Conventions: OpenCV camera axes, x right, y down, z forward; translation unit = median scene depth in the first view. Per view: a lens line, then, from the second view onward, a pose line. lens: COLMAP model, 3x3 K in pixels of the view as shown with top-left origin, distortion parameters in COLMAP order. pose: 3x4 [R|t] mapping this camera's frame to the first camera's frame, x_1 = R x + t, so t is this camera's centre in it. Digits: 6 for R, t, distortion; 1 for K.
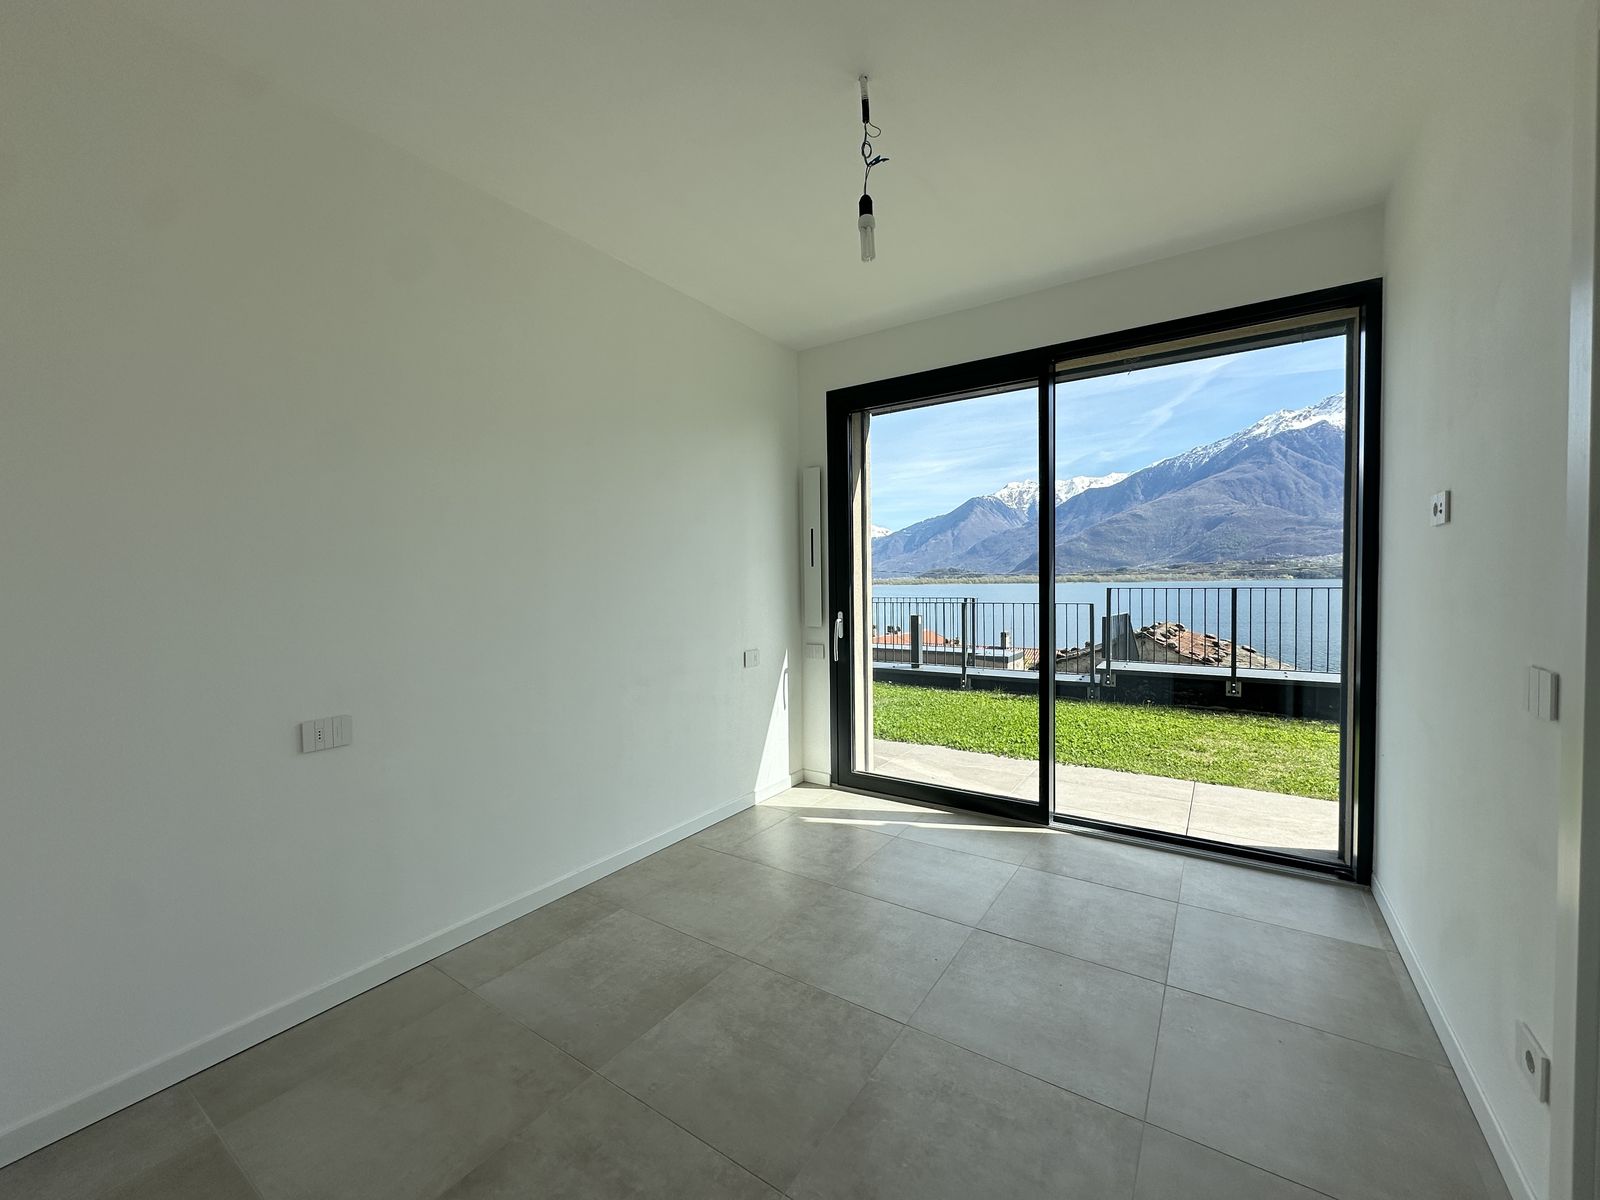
lens RADIAL K [[639.2, 0, 804.1], [0, 639.2, 602.1], [0, 0, 1]] dist [0.000169, 0.000081]
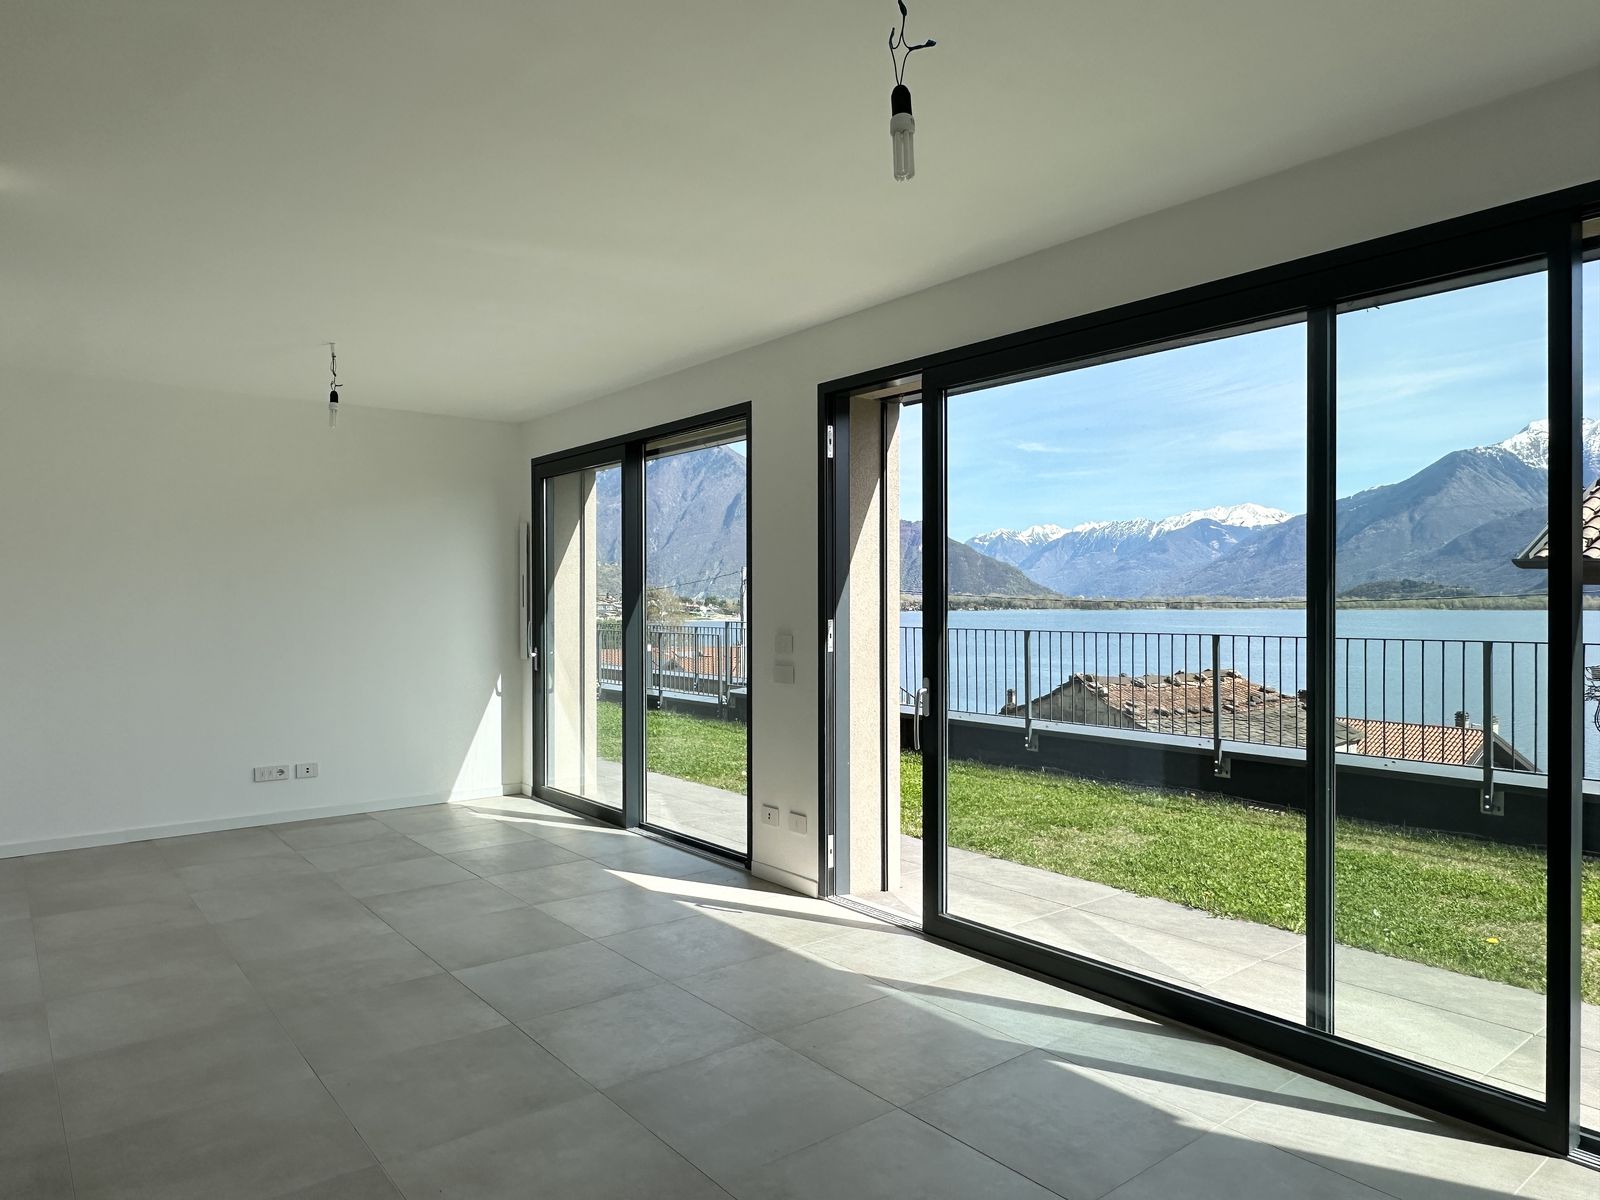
lens RADIAL K [[1022.4, 0, 799.2], [0, 1022.4, 606.7], [0, 0, 1]] dist [0.002445, -0.001503]
pose [[0.951709, 0.013781, -0.306693, 1.134827], [-0.021372, 0.999542, -0.021407, -0.029022], [0.306257, 0.026928, 0.951568, -0.662309]]
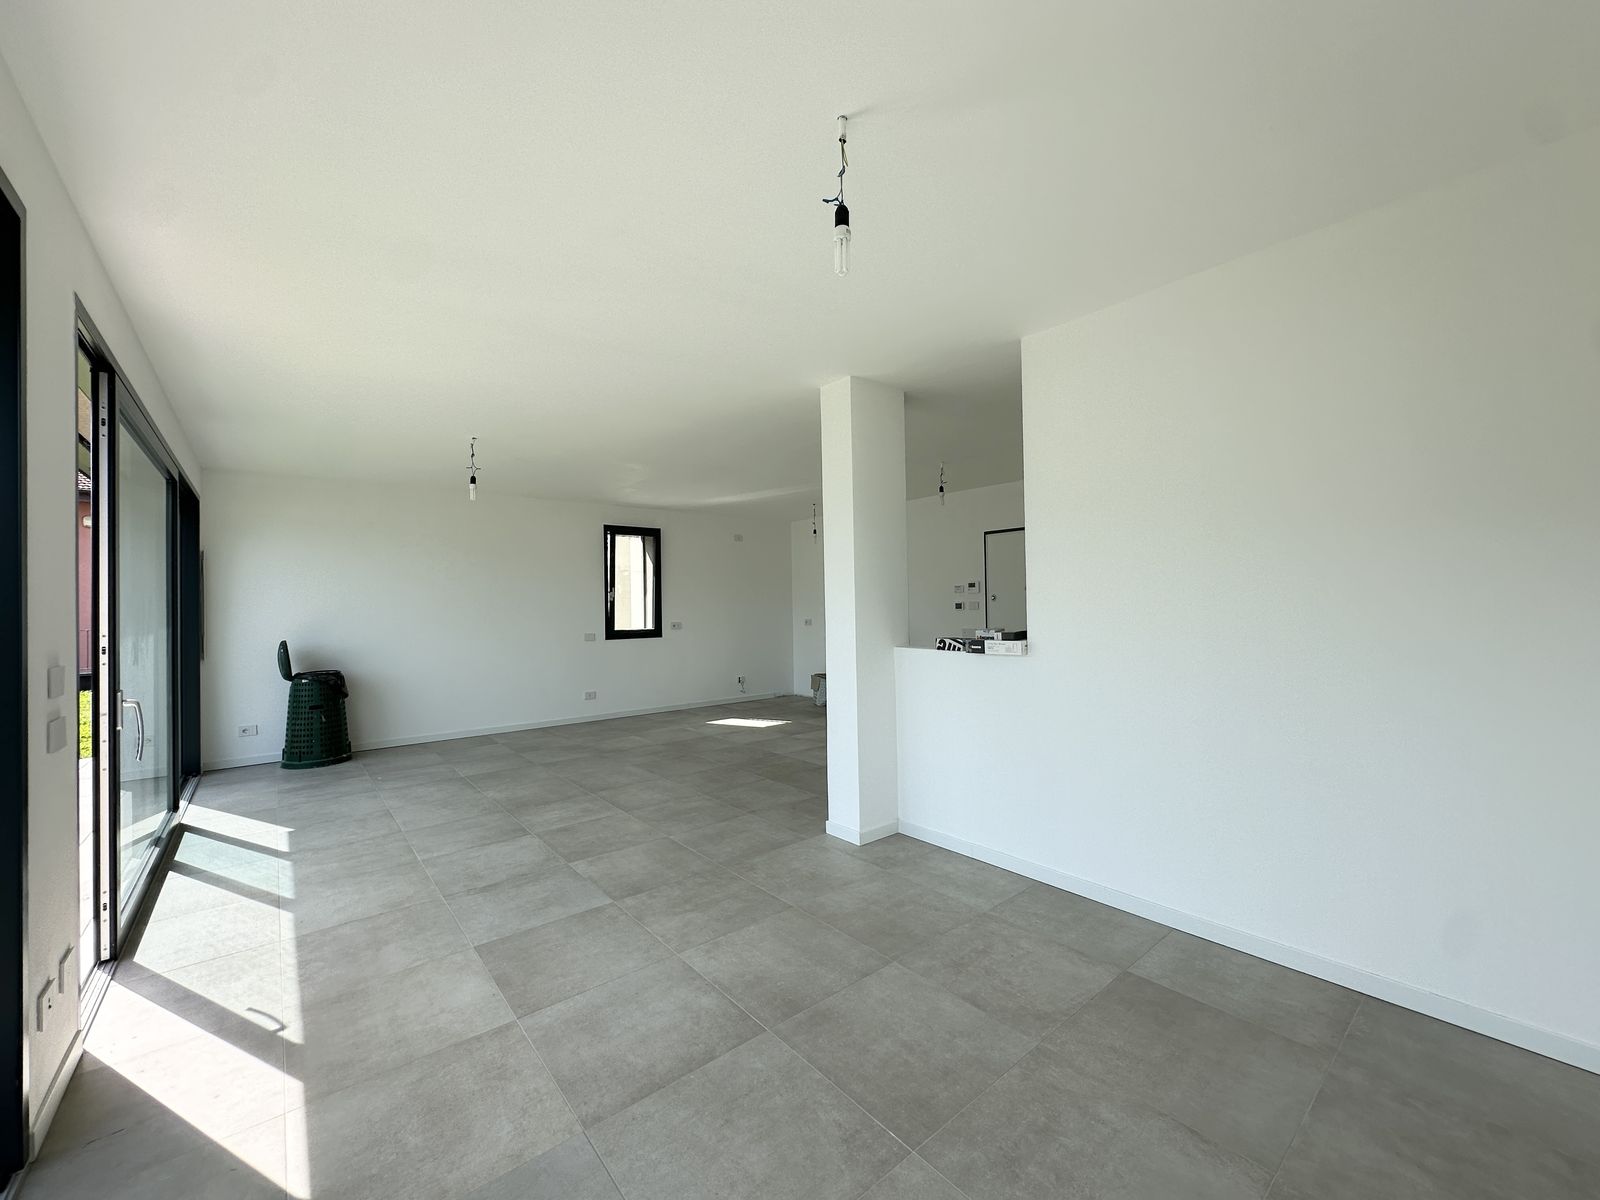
lens RADIAL K [[636.0, 0, 800.0], [0, 636.0, 600.0], [0, 0, 1]] dist [-0.001821, -0.000015]
pose [[-0.957465, 0.033153, 0.286639, 0.012984], [0.039141, 0.999118, 0.015183, -0.055747], [-0.285883, 0.025757, -0.957918, 0.920278]]
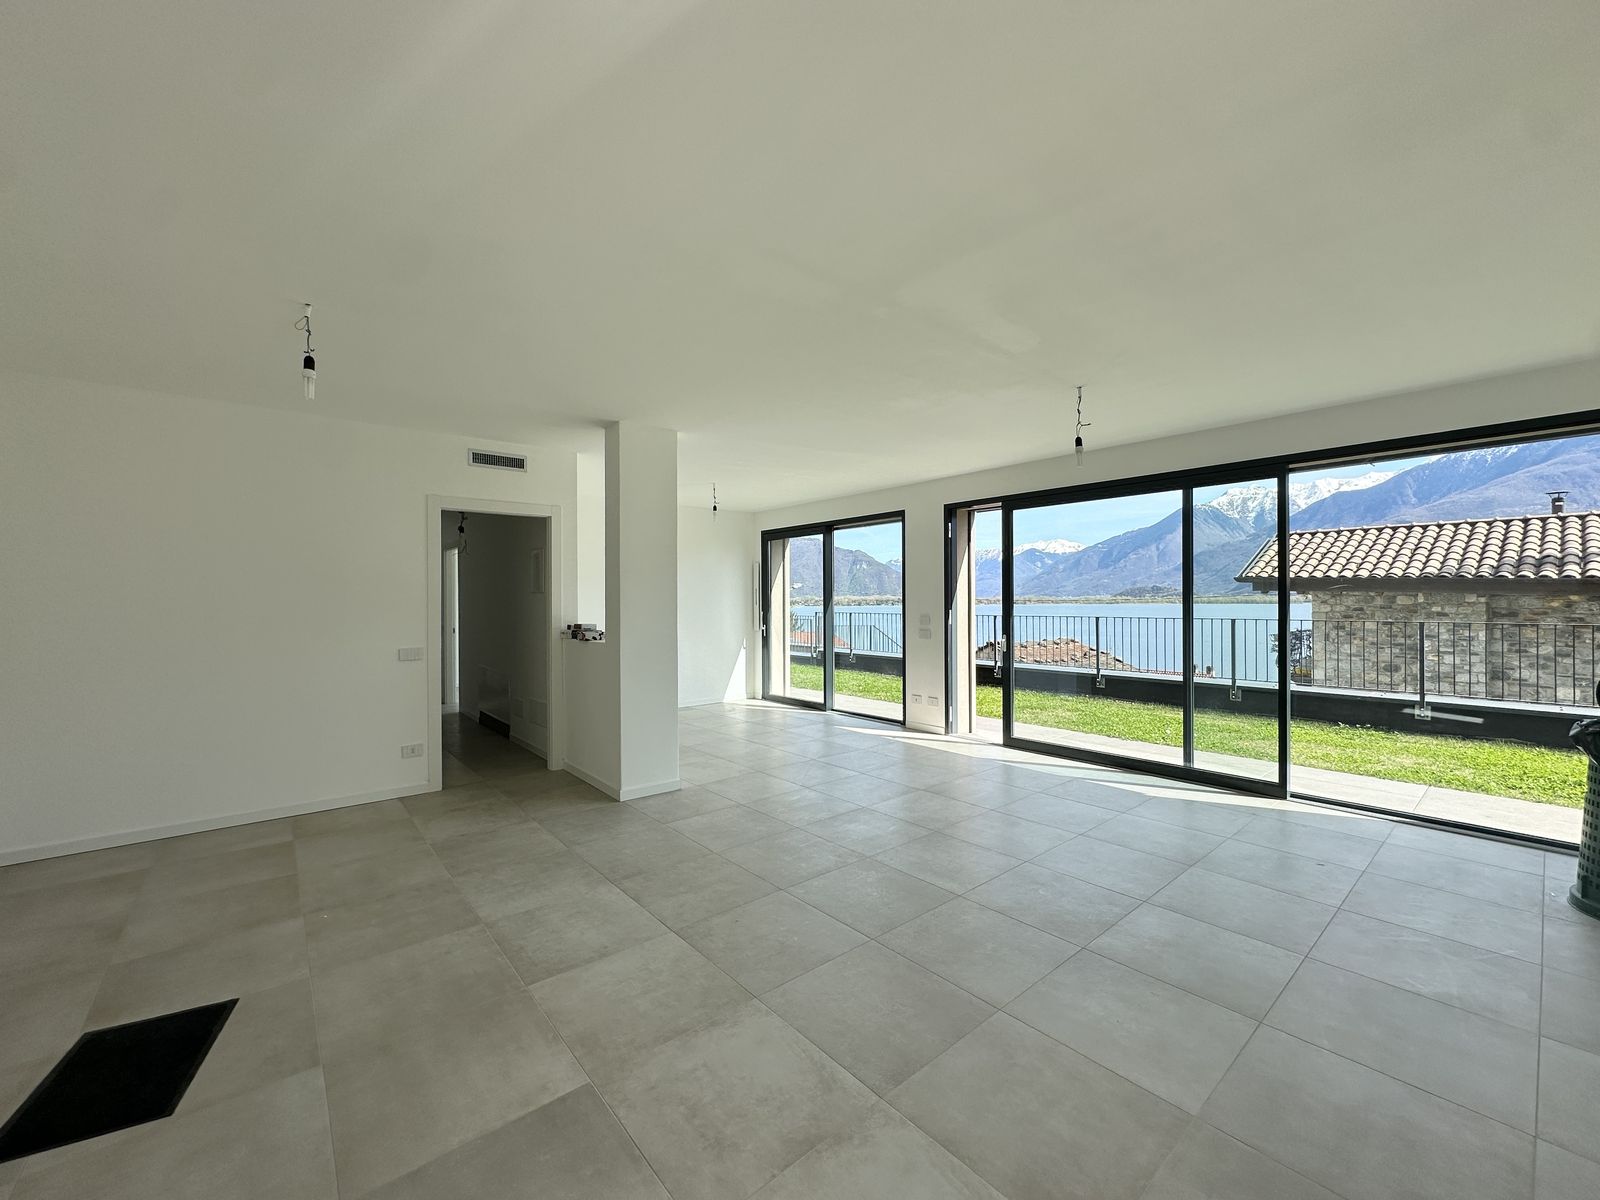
lens RADIAL K [[636.0, 0, 800.0], [0, 636.0, 600.0], [0, 0, 1]] dist [-0.001821, -0.000015]
pose [[0.959569, 0.008298, -0.281350, 0.873074], [-0.016711, 0.999482, -0.027516, -0.012490], [0.280976, 0.031105, 0.959211, -1.259028]]
